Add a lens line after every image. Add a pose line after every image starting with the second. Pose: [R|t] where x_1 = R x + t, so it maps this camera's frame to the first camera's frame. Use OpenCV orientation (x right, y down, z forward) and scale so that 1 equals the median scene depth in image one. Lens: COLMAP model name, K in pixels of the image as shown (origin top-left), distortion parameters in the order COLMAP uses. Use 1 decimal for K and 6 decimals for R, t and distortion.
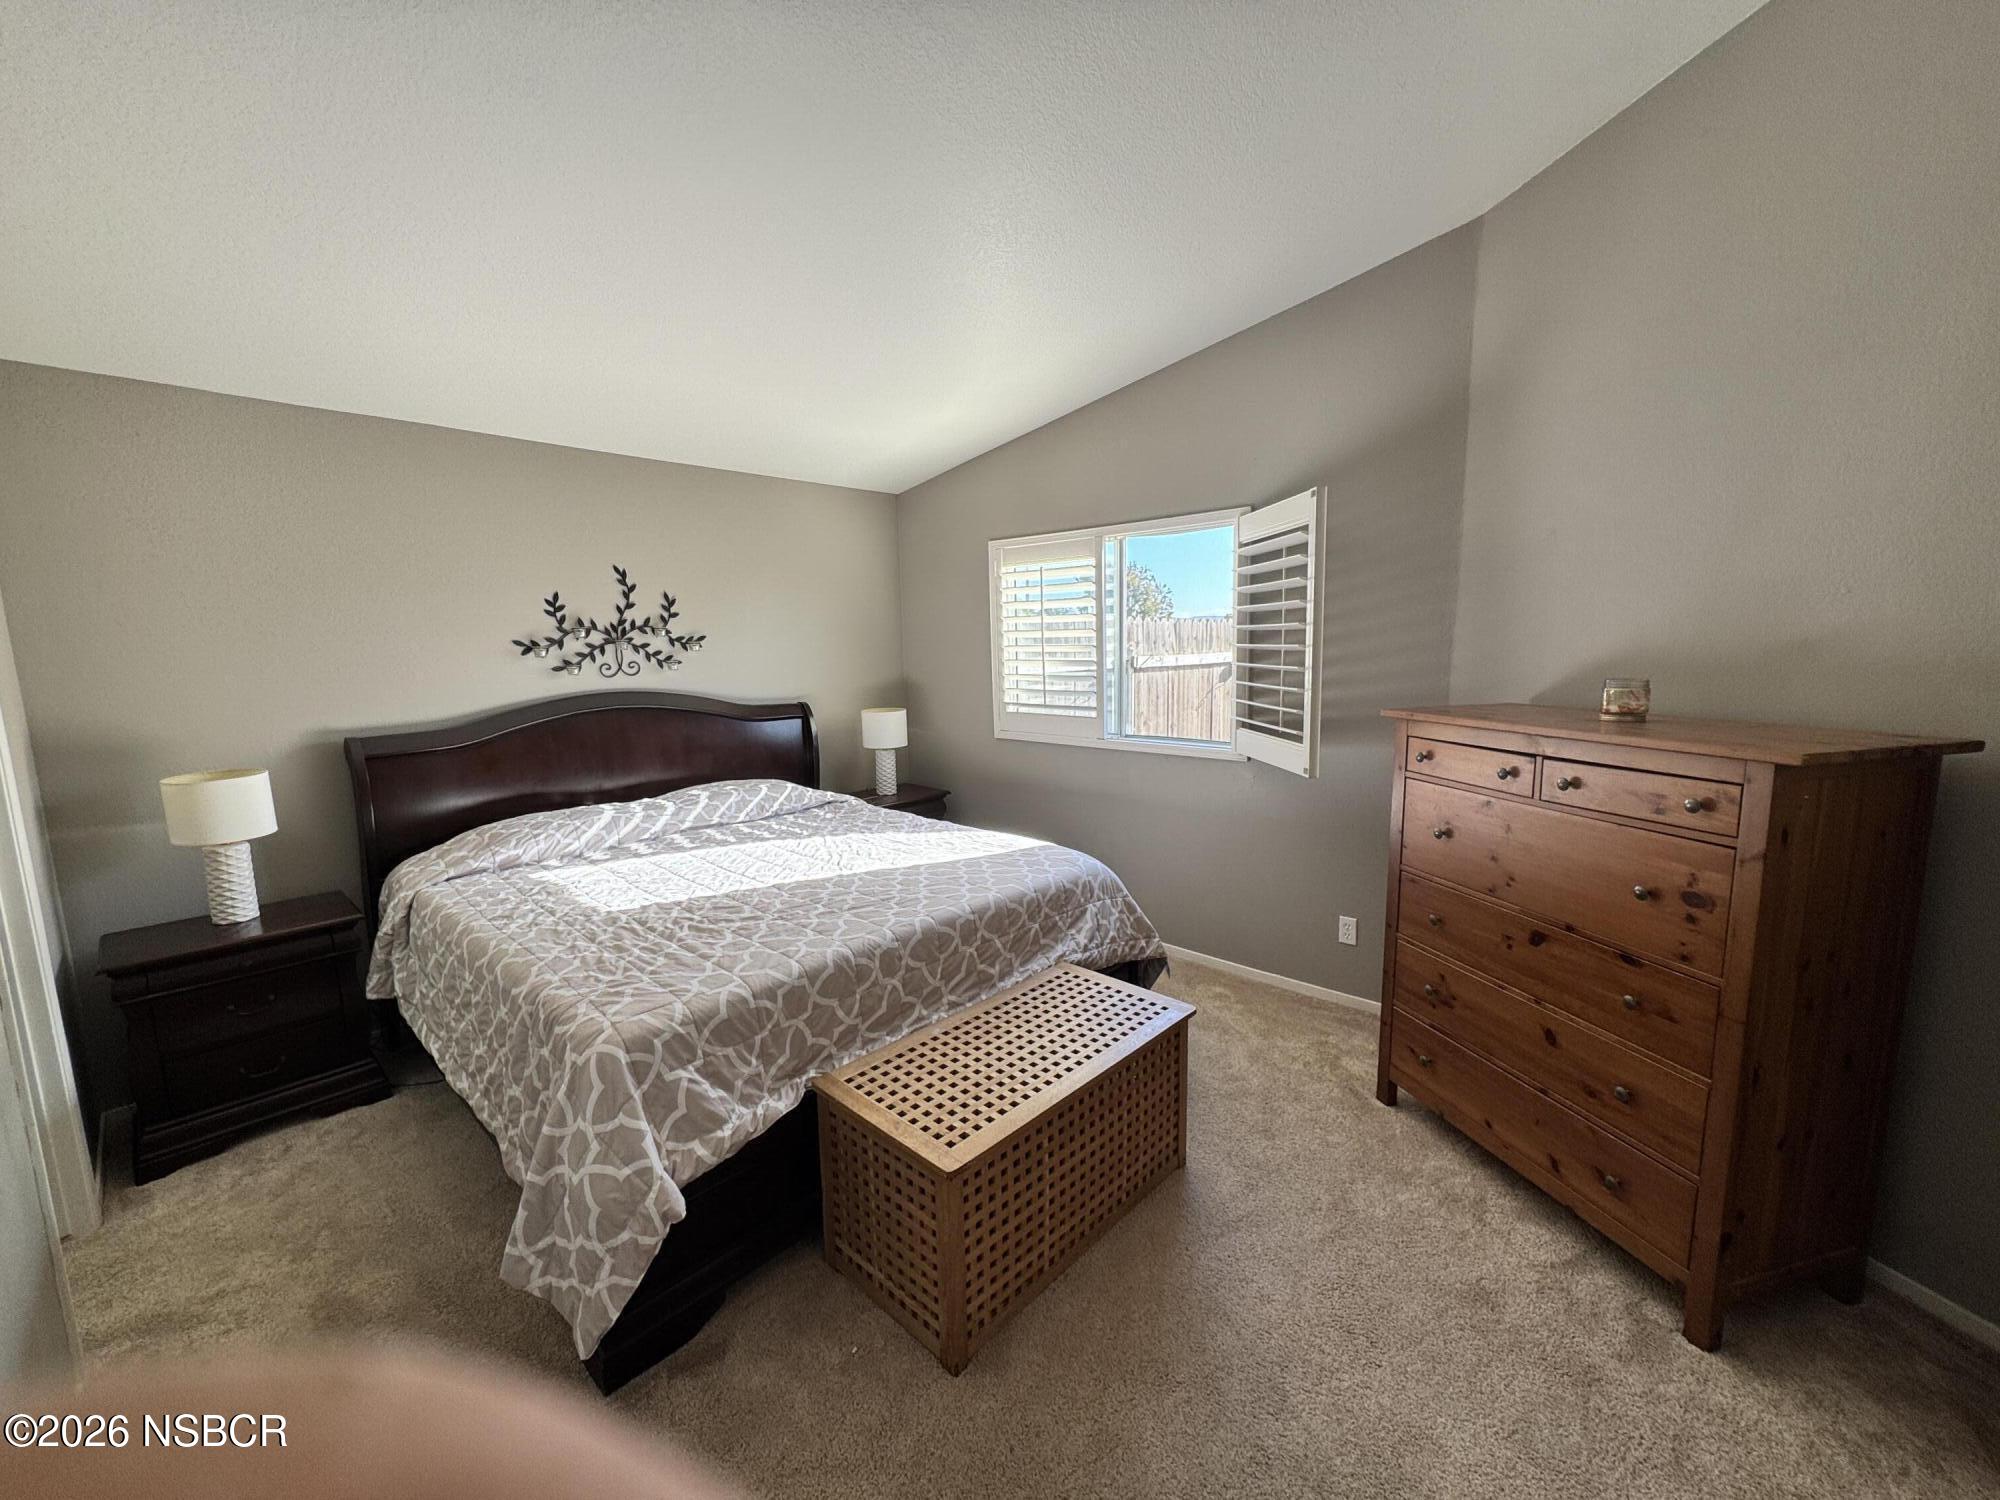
lens RADIAL K [[795.1, 0, 1000.8], [0, 795.1, 755.7], [0, 0, 1]] dist [-0.002705, 0.000297]
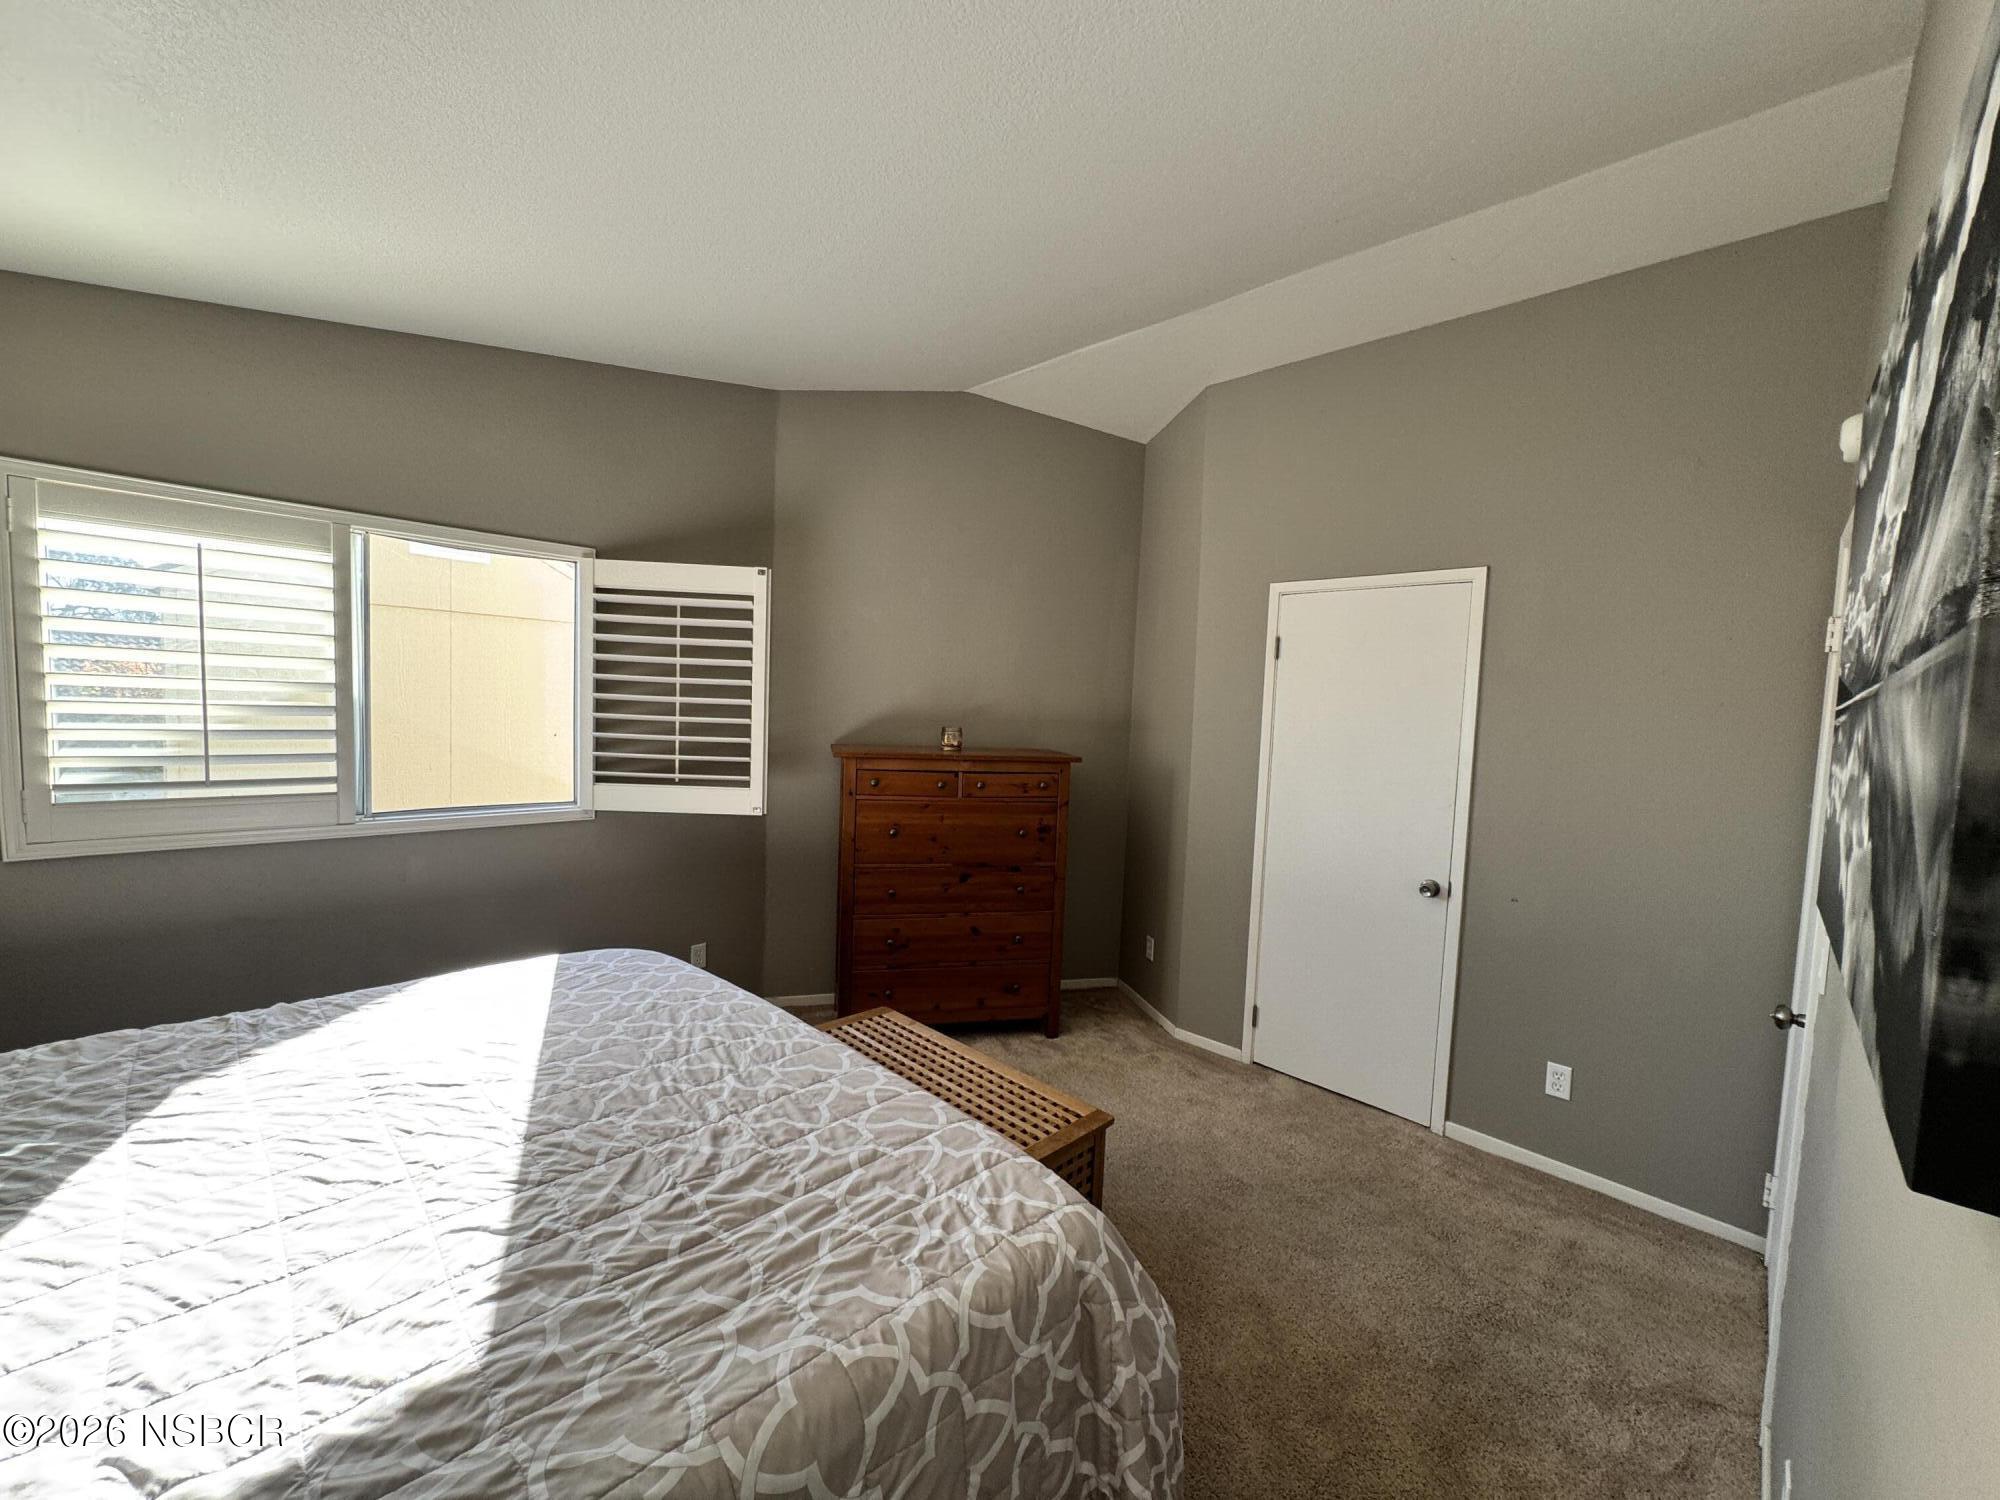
lens RADIAL K [[795.1, 0, 999.2], [0, 795.1, 751.0], [0, 0, 1]] dist [-0.002705, 0.000297]
pose [[0.031629, -0.044390, 0.998513, -0.762395], [0.101512, 0.993990, 0.040973, -0.078242], [-0.994331, 0.100065, 0.035945, 0.622040]]
